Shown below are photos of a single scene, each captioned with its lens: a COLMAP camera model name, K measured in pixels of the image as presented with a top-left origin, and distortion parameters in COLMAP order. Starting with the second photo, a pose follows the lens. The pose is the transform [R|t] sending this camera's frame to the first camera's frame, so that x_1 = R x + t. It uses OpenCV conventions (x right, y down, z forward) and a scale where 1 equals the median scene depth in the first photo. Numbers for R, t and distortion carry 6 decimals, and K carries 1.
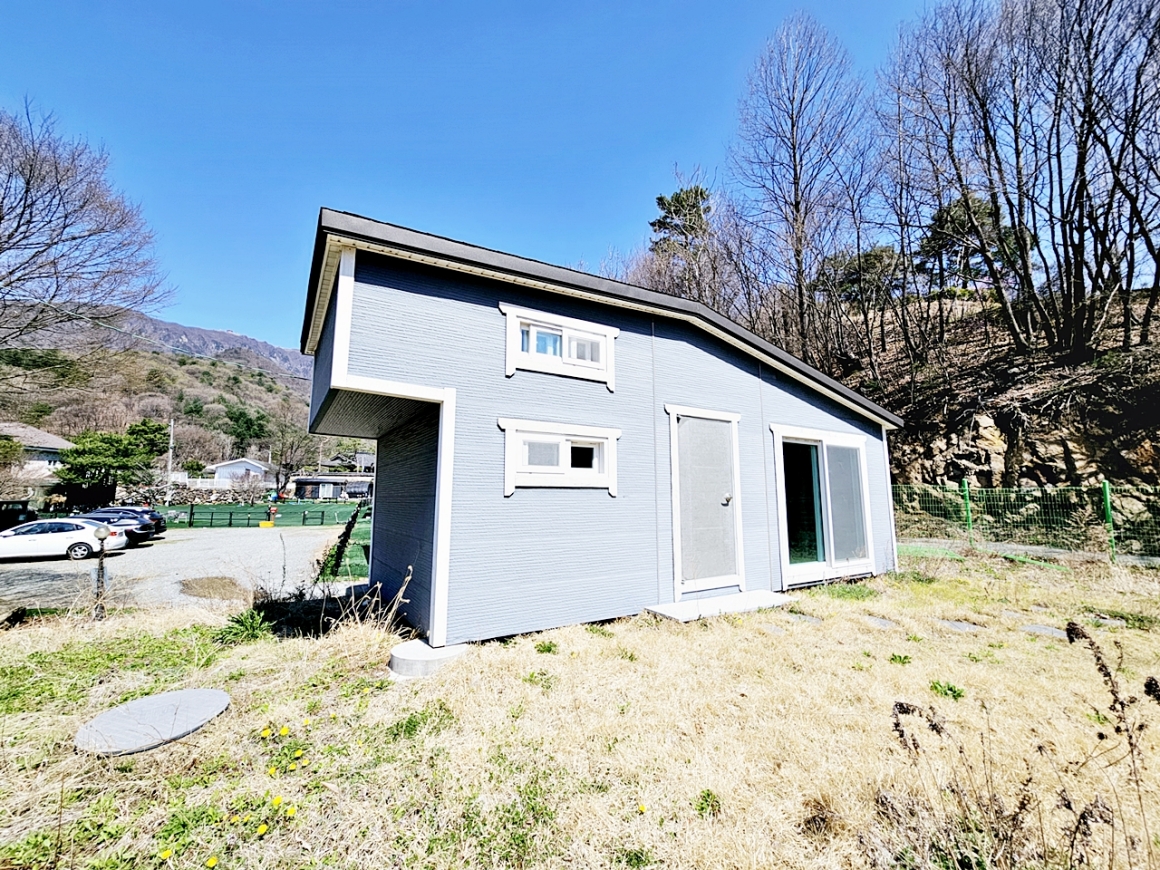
lens RADIAL K [[474.0, 0, 579.3], [0, 474.0, 432.7], [0, 0, 1]] dist [-0.002103, 0.000762]
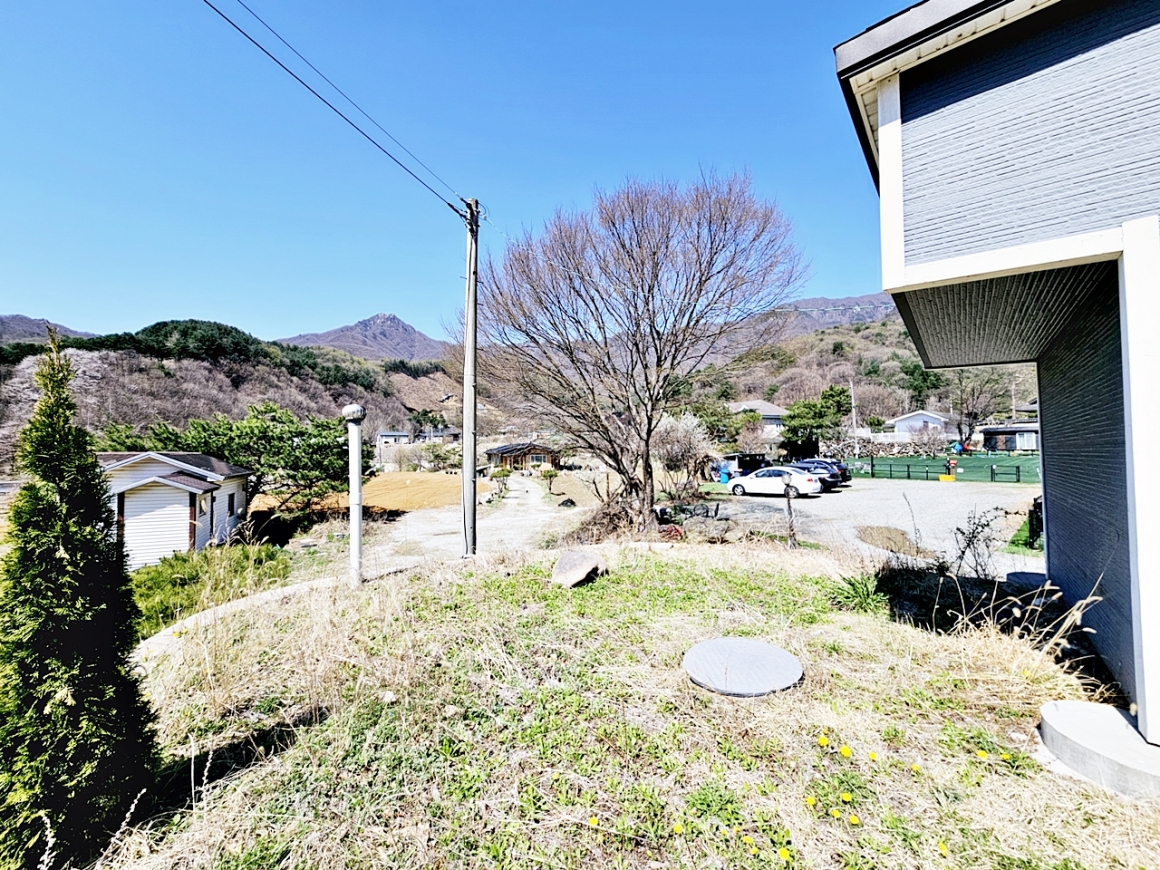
lens RADIAL K [[474.0, 0, 579.3], [0, 474.0, 432.7], [0, 0, 1]] dist [-0.002103, 0.000762]
pose [[0.313684, -0.043011, -0.948553, -0.000891], [0.136452, 0.990647, 0.000205, 0.005407], [0.939672, -0.129496, 0.316619, 0.036932]]
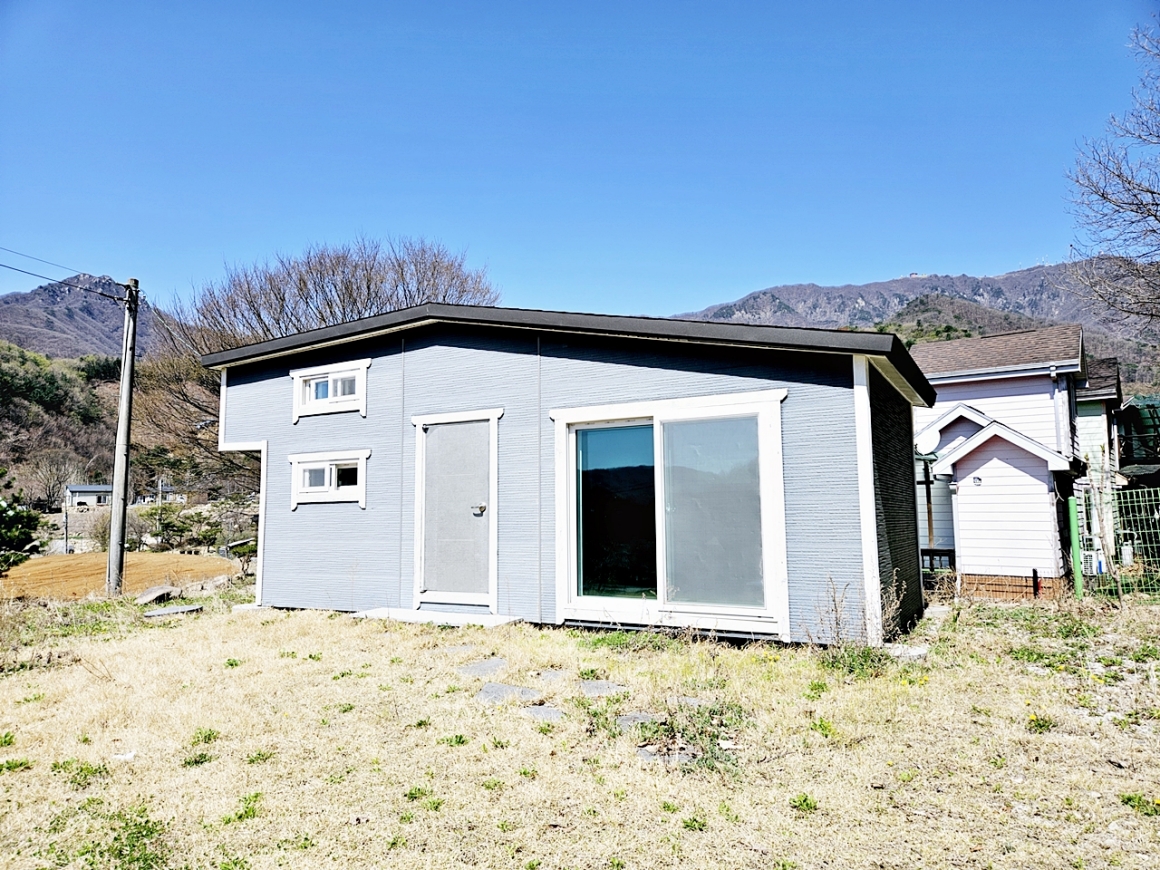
lens RADIAL K [[765.5, 0, 569.8], [0, 765.5, 439.2], [0, 0, 1]] dist [0.102868, -0.090618]
pose [[0.463807, -0.094853, -0.880844, 0.303611], [0.131022, 0.990663, -0.037690, 0.015875], [0.876194, -0.097929, 0.471904, 0.087234]]
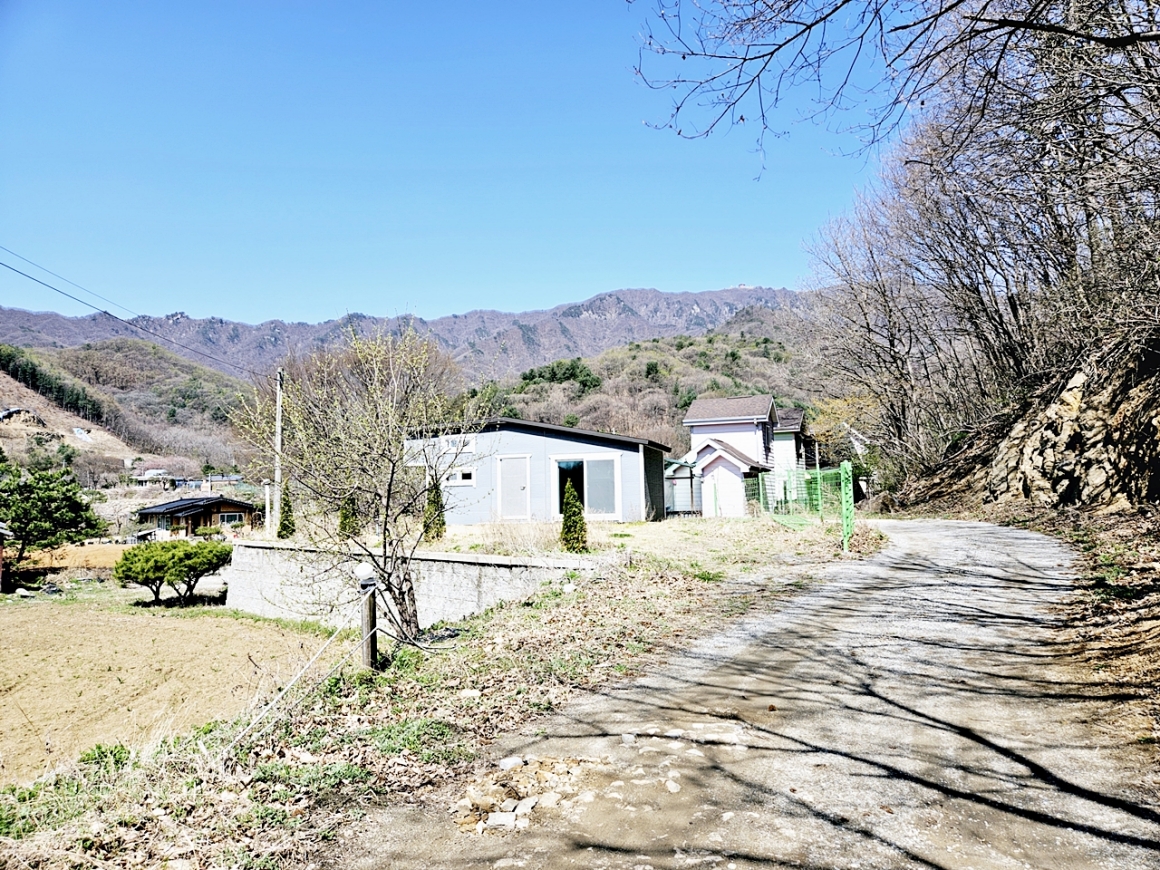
lens RADIAL K [[769.7, 0, 581.5], [0, 769.7, 437.5], [0, 0, 1]] dist [0.104742, -0.090012]
pose [[0.639846, -0.084451, -0.763849, 0.697575], [0.124310, 0.992228, -0.005571, -0.013125], [0.758383, -0.091390, 0.645371, -0.274843]]
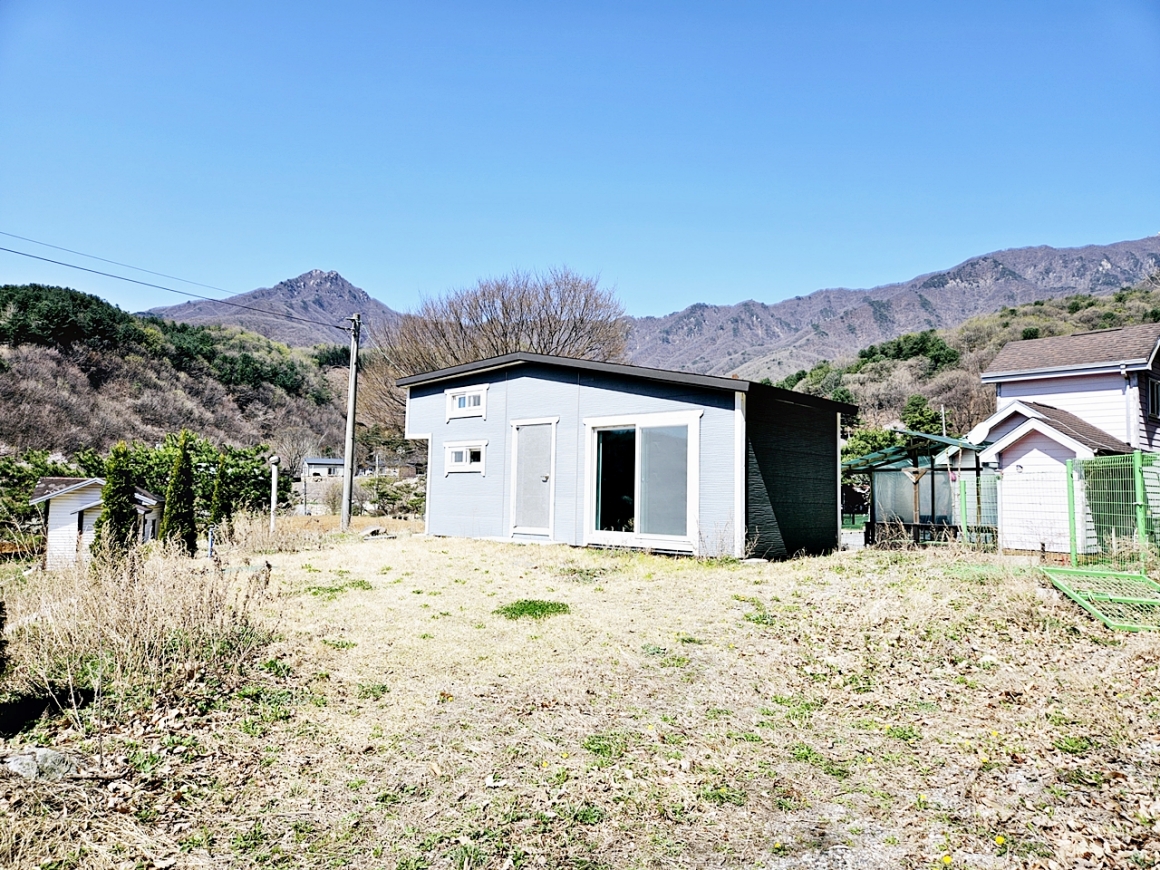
lens RADIAL K [[769.7, 0, 581.5], [0, 769.7, 437.5], [0, 0, 1]] dist [0.104742, -0.090012]
pose [[0.255261, -0.070513, -0.964298, 0.481523], [0.113879, 0.992588, -0.042436, 0.023818], [0.960143, -0.098981, 0.261398, 0.089892]]
